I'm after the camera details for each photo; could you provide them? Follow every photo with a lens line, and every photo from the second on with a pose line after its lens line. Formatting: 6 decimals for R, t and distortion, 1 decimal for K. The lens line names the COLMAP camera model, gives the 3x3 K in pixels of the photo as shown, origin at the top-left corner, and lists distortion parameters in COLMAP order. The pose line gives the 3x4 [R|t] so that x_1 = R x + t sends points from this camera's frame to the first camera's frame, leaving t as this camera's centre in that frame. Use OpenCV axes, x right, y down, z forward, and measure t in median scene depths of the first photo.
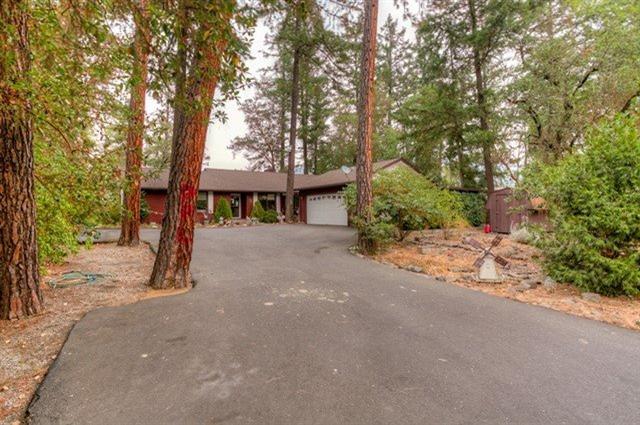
lens RADIAL K [[333.5, 0, 317.3], [0, 333.5, 210.2], [0, 0, 1]] dist [-0.017974, 0.006138]
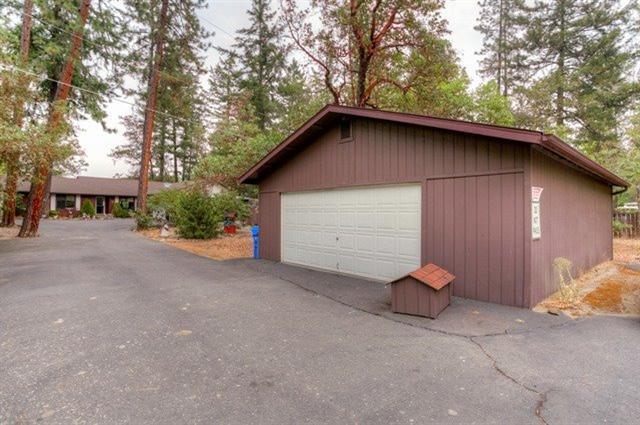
lens RADIAL K [[333.5, 0, 323.1], [0, 333.5, 207.0], [0, 0, 1]] dist [-0.017974, 0.006138]
pose [[0.968150, 0.021877, 0.249413, 0.323734], [-0.018984, 0.999722, -0.013999, -0.004907], [-0.249650, 0.008818, 0.968296, -0.587644]]
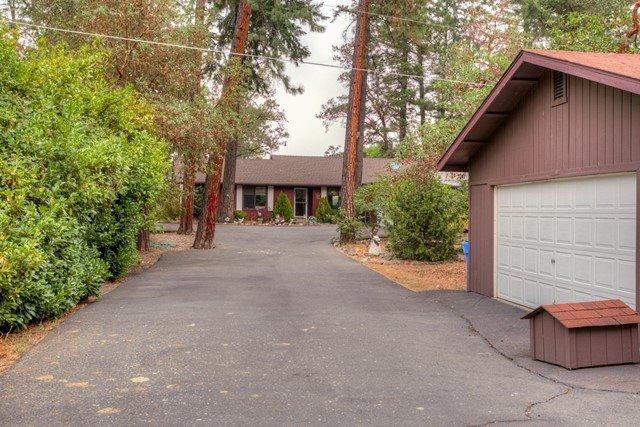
lens RADIAL K [[712.9, 0, 319.5], [0, 712.9, 215.6], [0, 0, 1]] dist [-0.021368, 0.000000]
pose [[0.942324, 0.023417, -0.333882, 0.425812], [-0.019052, 0.999685, 0.016344, -0.010487], [0.334160, -0.009041, 0.942473, -0.721203]]
